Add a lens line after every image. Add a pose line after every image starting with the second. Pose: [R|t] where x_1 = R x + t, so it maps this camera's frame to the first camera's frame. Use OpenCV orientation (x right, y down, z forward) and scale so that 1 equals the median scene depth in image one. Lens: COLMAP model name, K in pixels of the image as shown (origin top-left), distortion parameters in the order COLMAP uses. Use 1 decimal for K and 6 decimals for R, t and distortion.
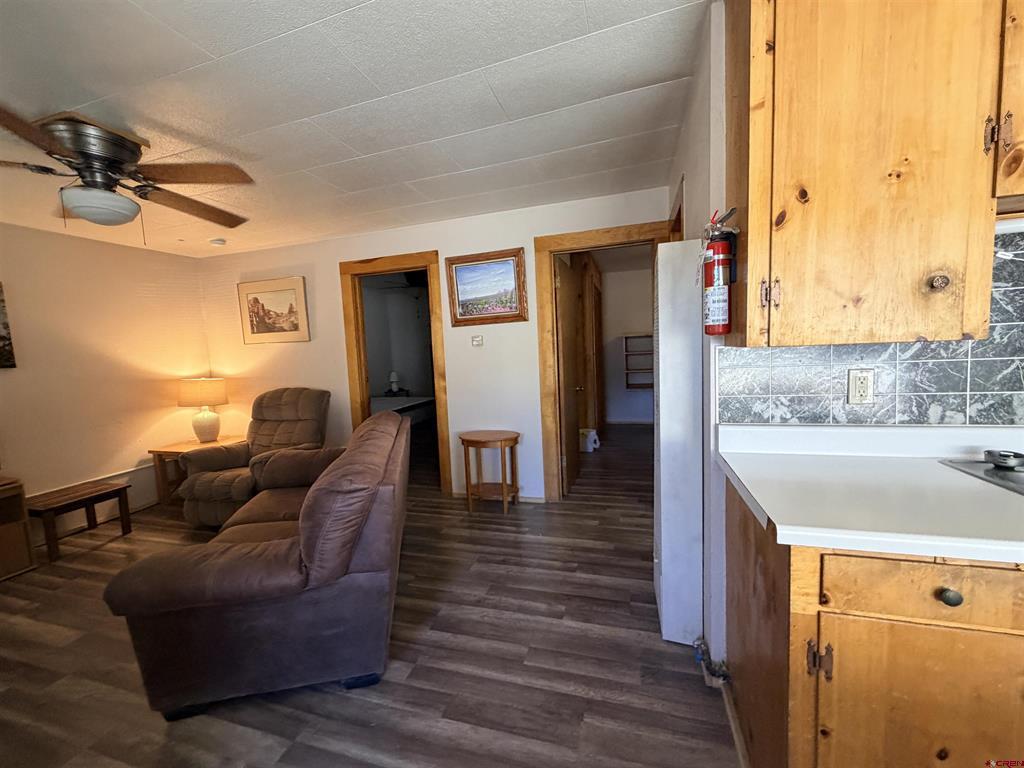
lens RADIAL K [[412.5, 0, 512.0], [0, 412.5, 384.0], [0, 0, 1]] dist [0.000990, -0.000334]
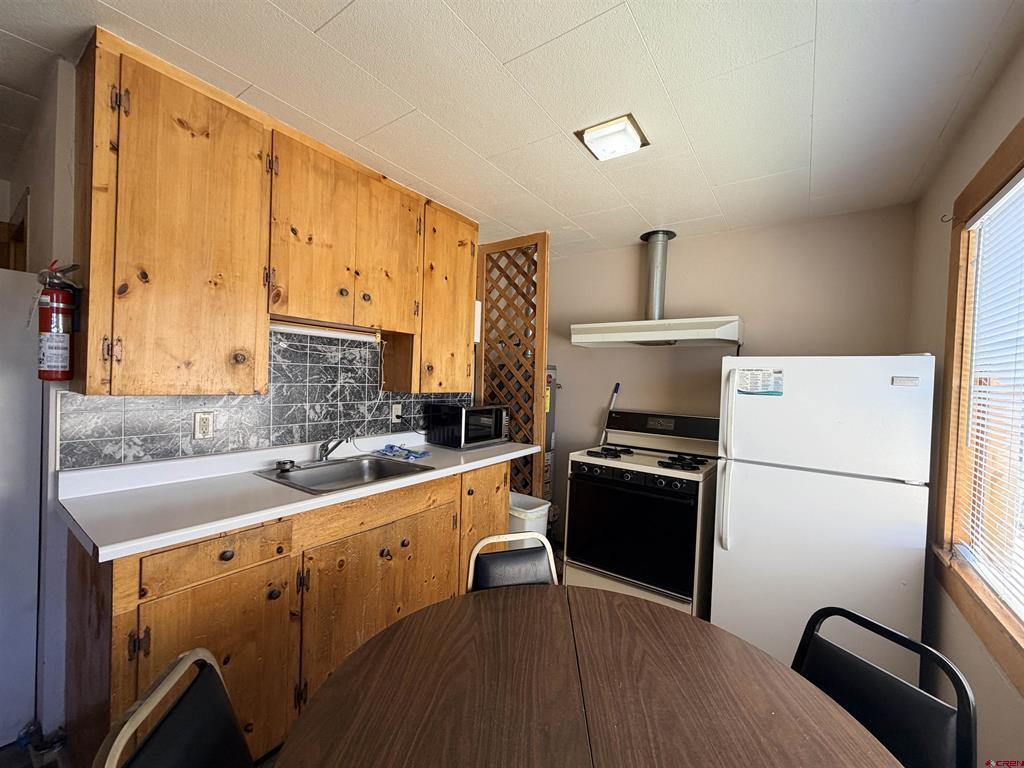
lens RADIAL K [[412.5, 0, 512.0], [0, 412.5, 384.0], [0, 0, 1]] dist [0.000990, -0.000334]
pose [[0.332233, 0.044528, 0.942146, -0.092246], [0.035065, 0.997611, -0.059514, -0.015553], [-0.942545, 0.052809, 0.329878, -0.453351]]
